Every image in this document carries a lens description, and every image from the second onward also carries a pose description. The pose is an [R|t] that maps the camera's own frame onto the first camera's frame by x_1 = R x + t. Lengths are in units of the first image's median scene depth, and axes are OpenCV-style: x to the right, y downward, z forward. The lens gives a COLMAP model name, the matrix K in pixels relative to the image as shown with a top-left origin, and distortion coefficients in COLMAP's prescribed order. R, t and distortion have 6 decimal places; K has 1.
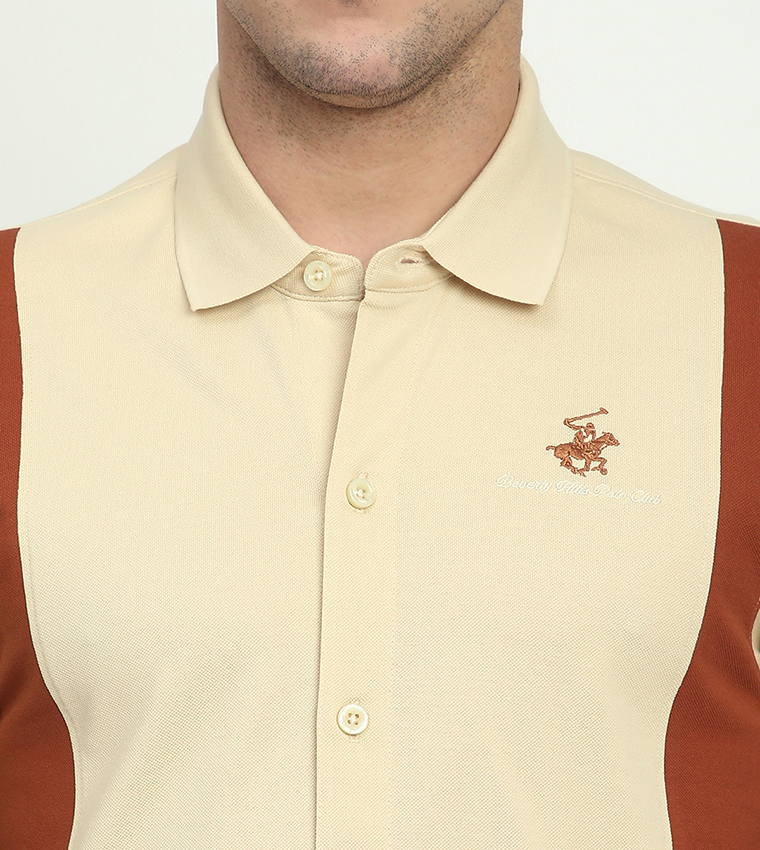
lens RADIAL K [[2656.1, 0, 380.0], [0, 2656.1, 425.0], [0, 0, 1]] dist [0.107982, 0.670533]
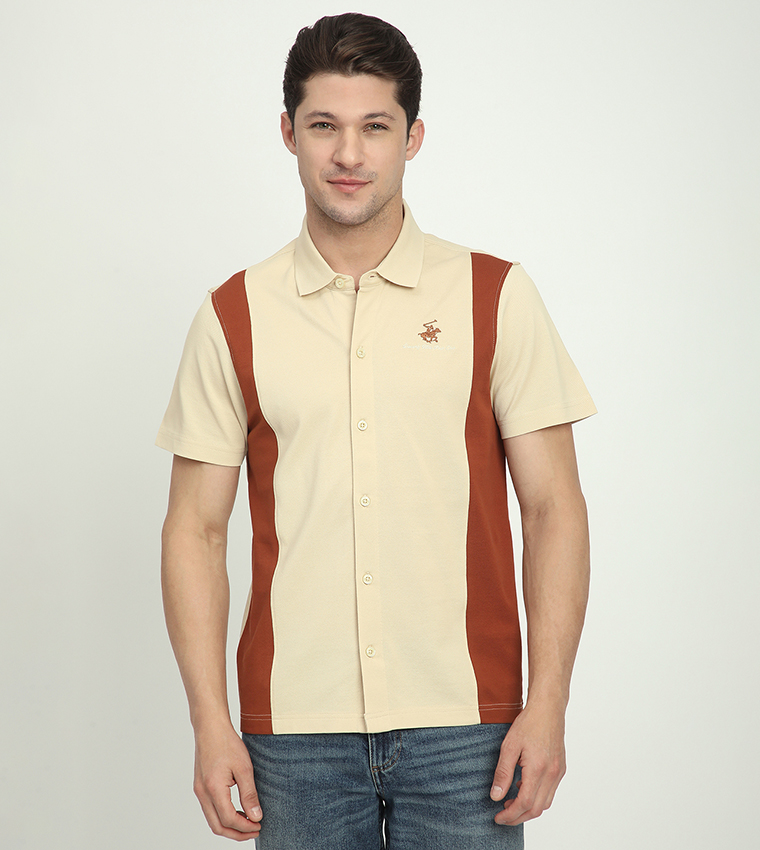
lens RADIAL K [[2656.1, 0, 380.0], [0, 2656.1, 425.0], [0, 0, 1]] dist [0.107982, 0.670533]
pose [[0.998059, -0.061894, -0.006903, 0.031073], [0.062160, 0.996845, 0.049366, -0.041012], [0.003826, -0.049699, 0.998757, -2.072326]]
